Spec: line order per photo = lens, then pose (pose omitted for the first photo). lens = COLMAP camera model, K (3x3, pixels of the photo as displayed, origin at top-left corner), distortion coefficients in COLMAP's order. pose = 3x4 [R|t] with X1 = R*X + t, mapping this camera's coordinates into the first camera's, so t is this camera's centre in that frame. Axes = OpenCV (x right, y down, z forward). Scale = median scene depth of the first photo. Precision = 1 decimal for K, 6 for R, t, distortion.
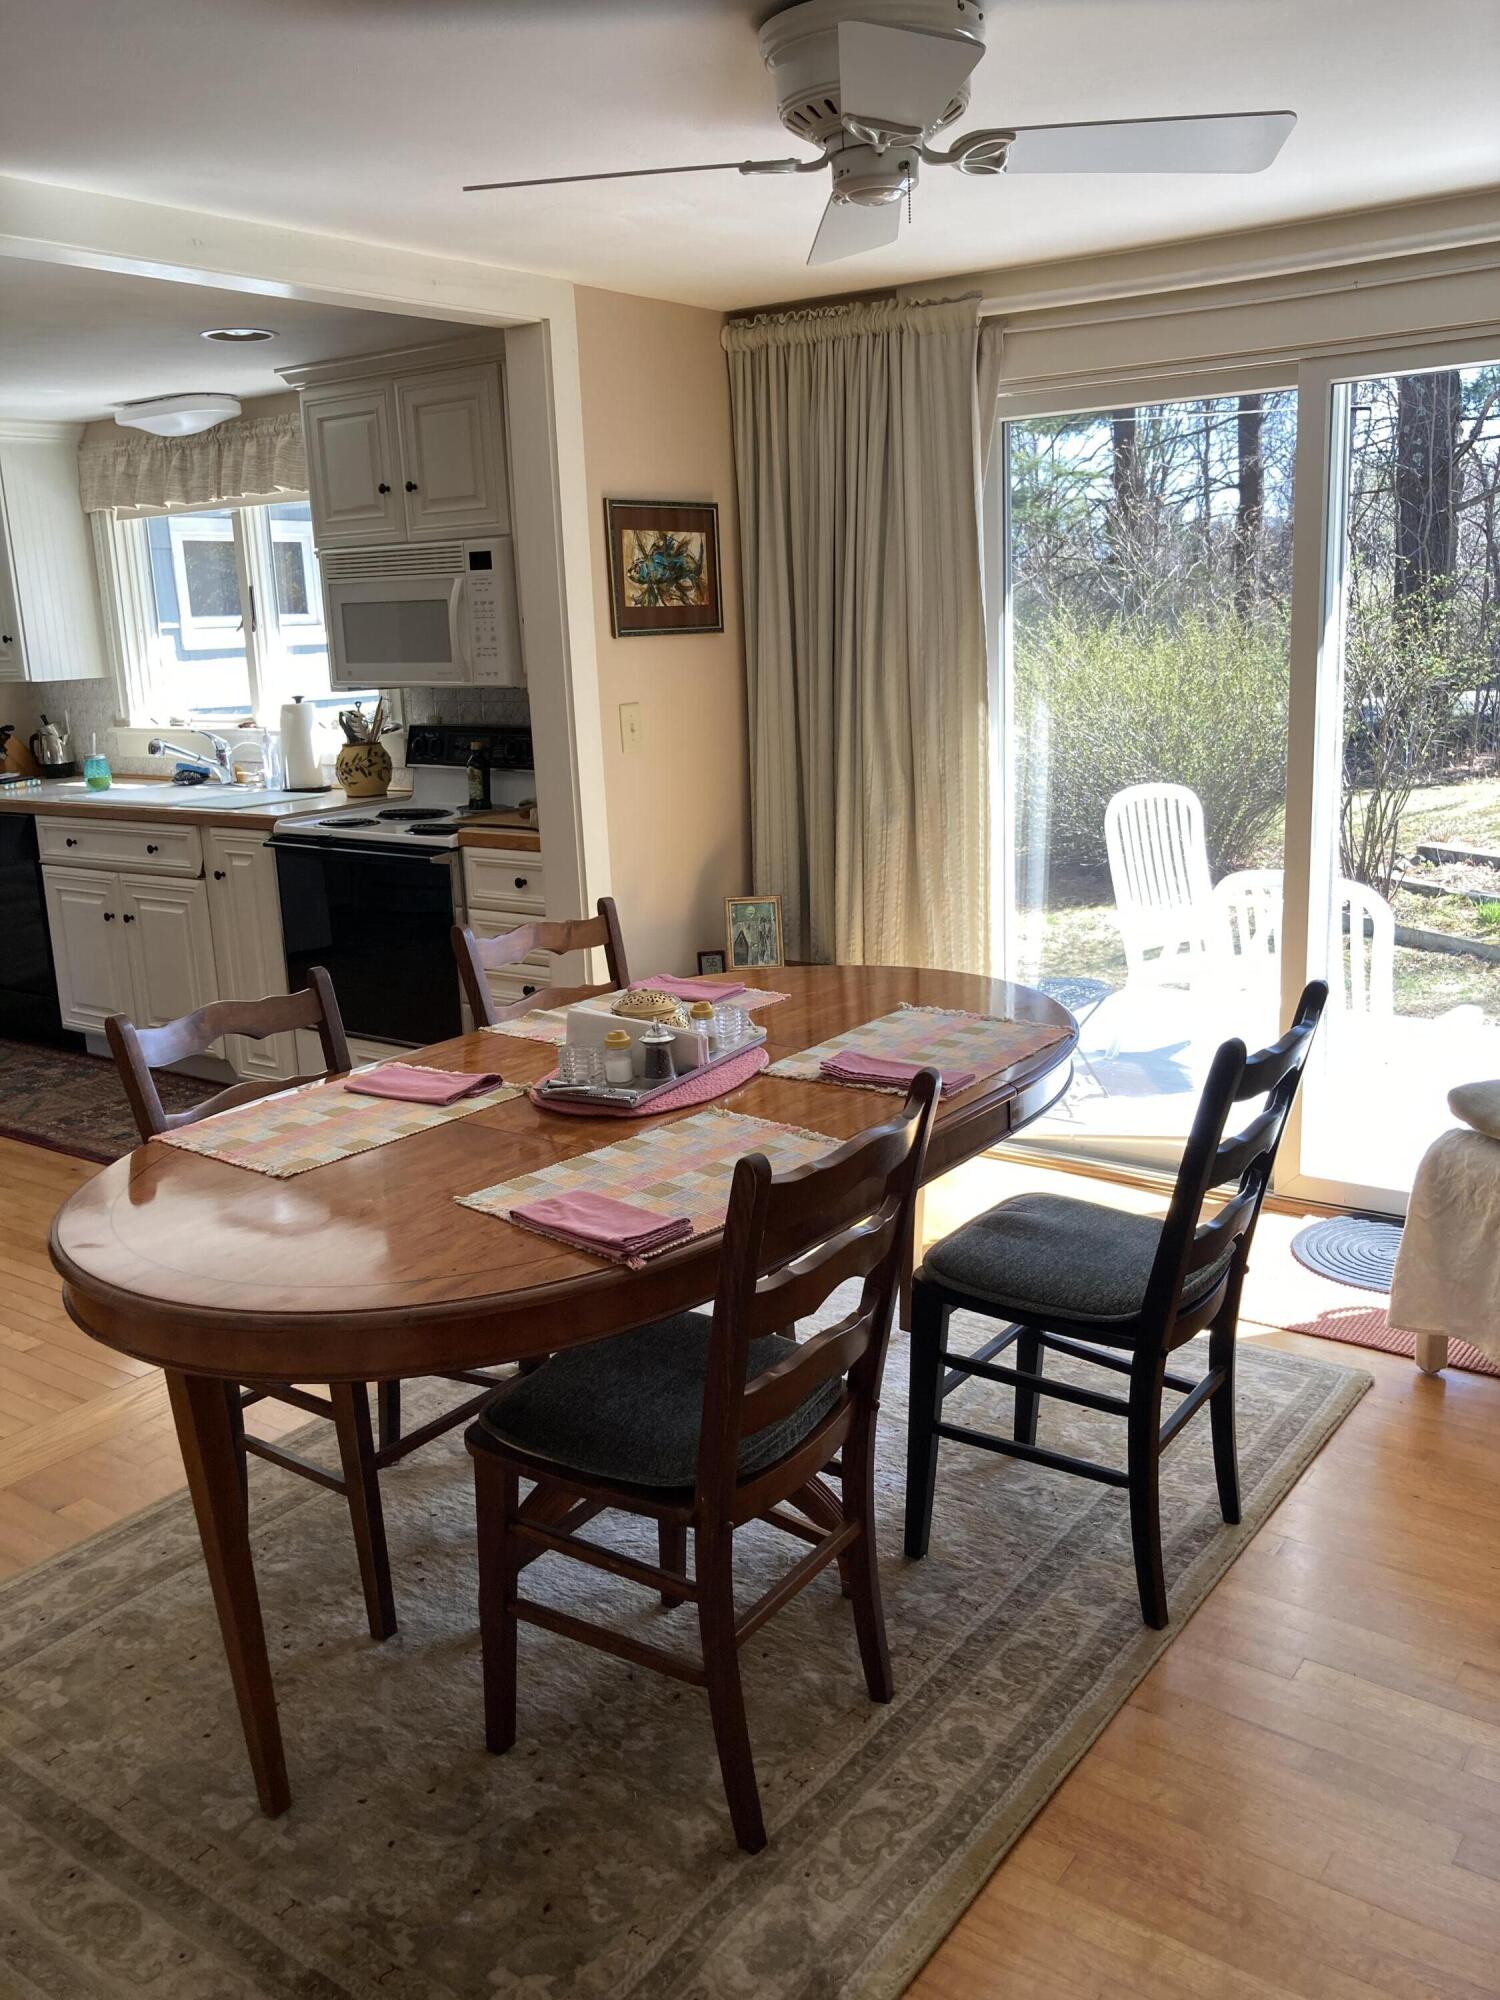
lens RADIAL K [[1654.1, 0, 750.0], [0, 1654.1, 1000.0], [0, 0, 1]] dist [0.008971, -0.001723]
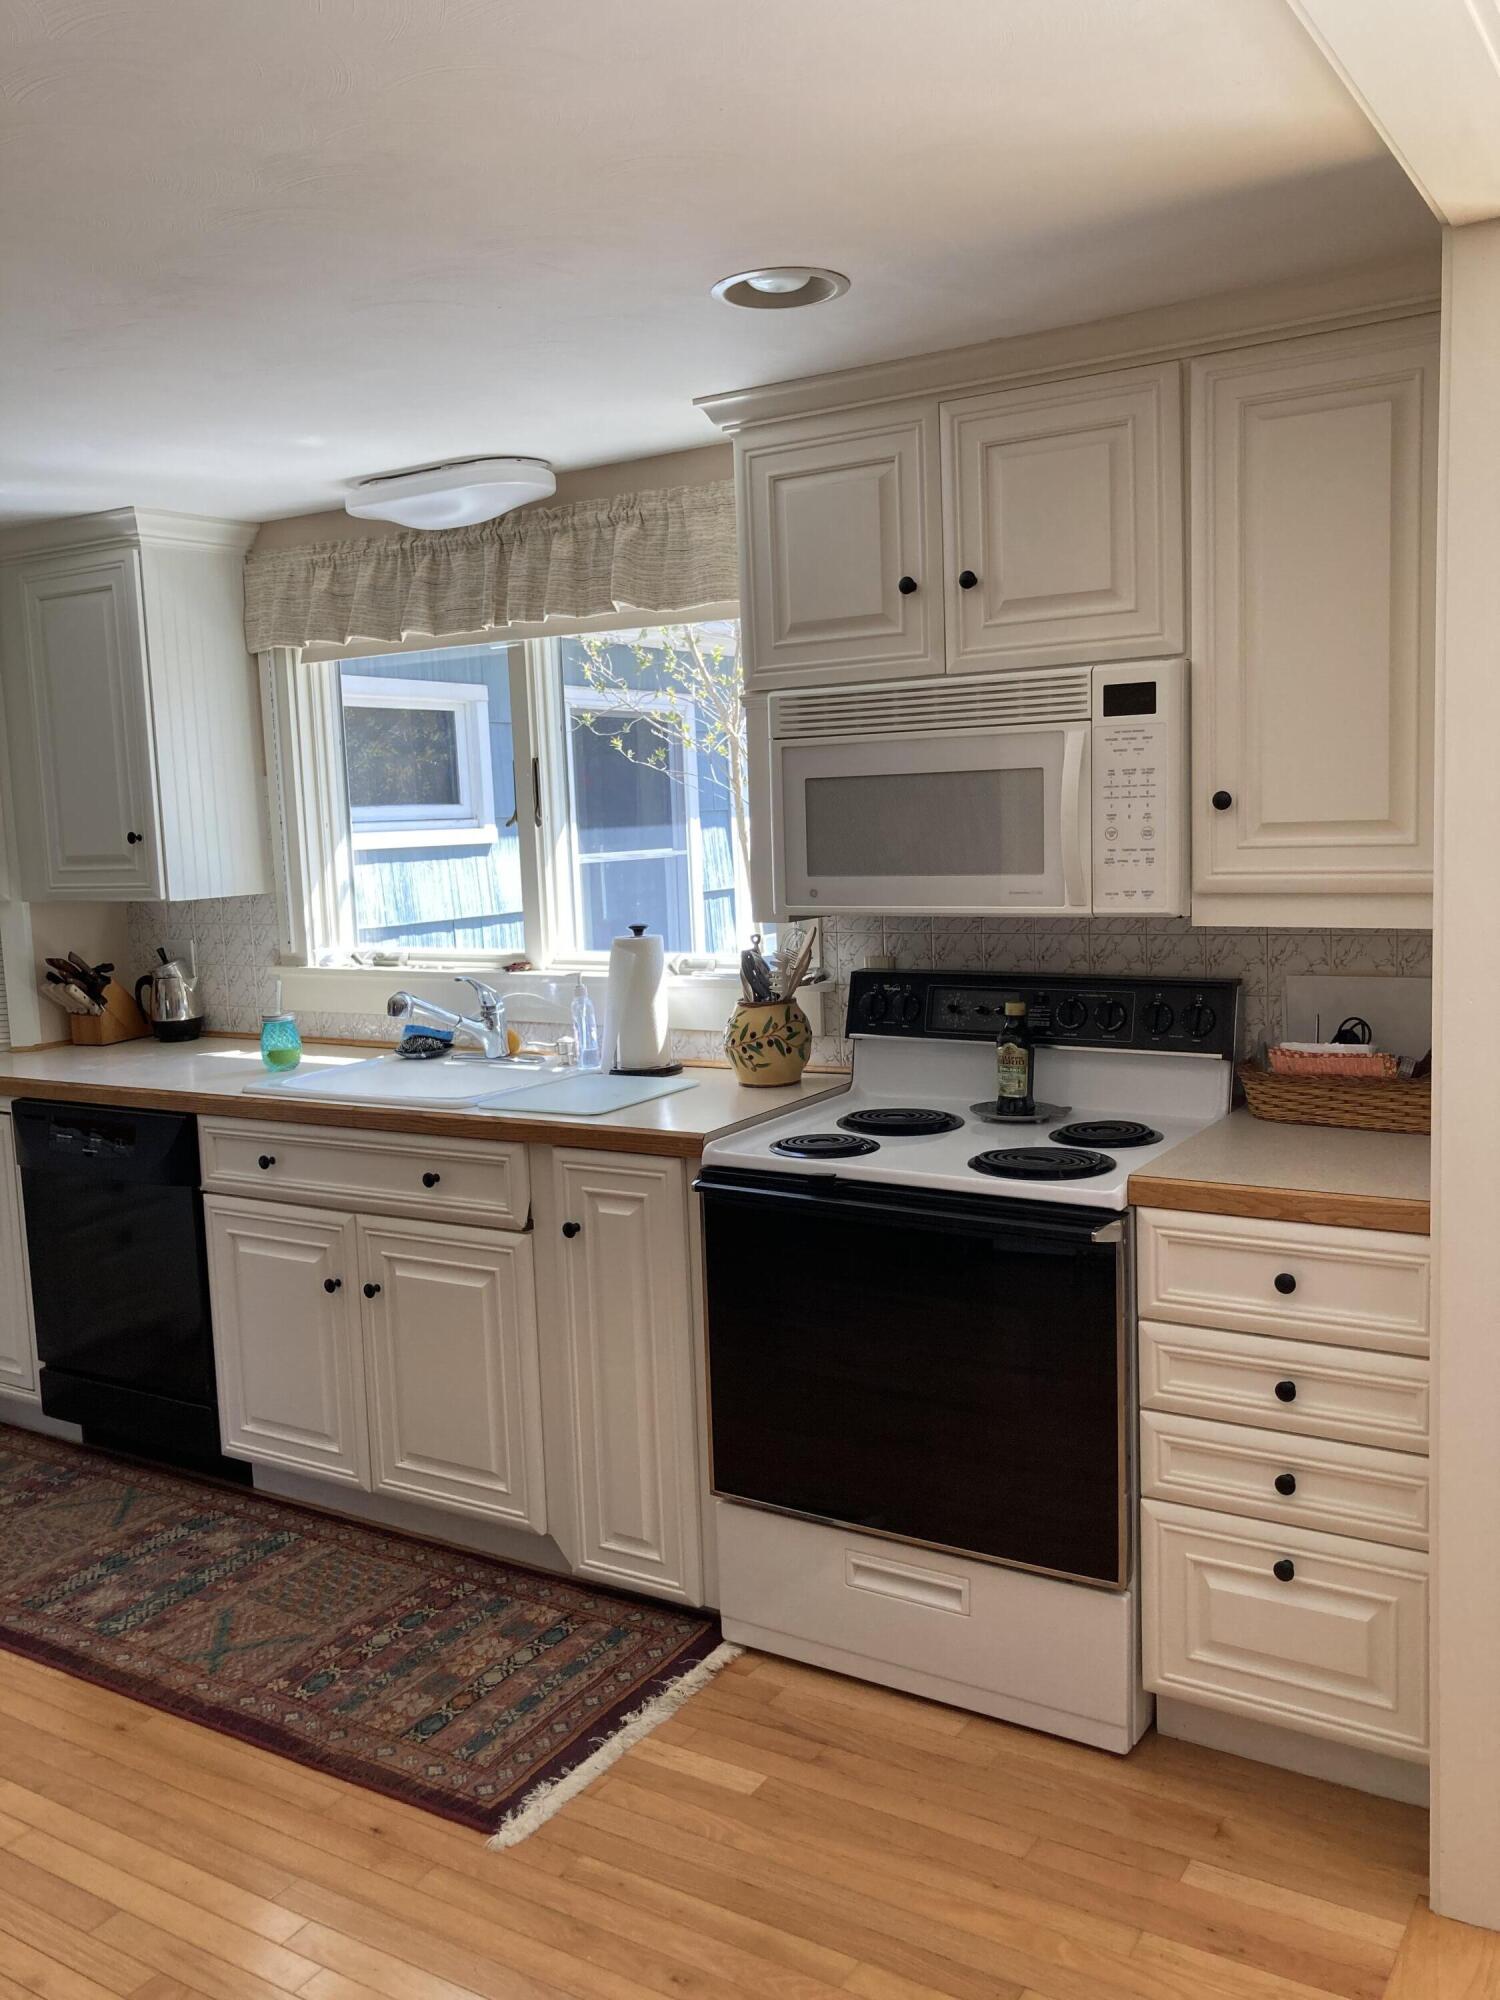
lens RADIAL K [[1654.1, 0, 750.0], [0, 1654.1, 1000.0], [0, 0, 1]] dist [0.008971, -0.001723]
pose [[0.997171, -0.009507, 0.074562, -0.276229], [0.018145, 0.993079, -0.116042, -0.080219], [-0.072943, 0.117067, 0.990442, 0.372020]]
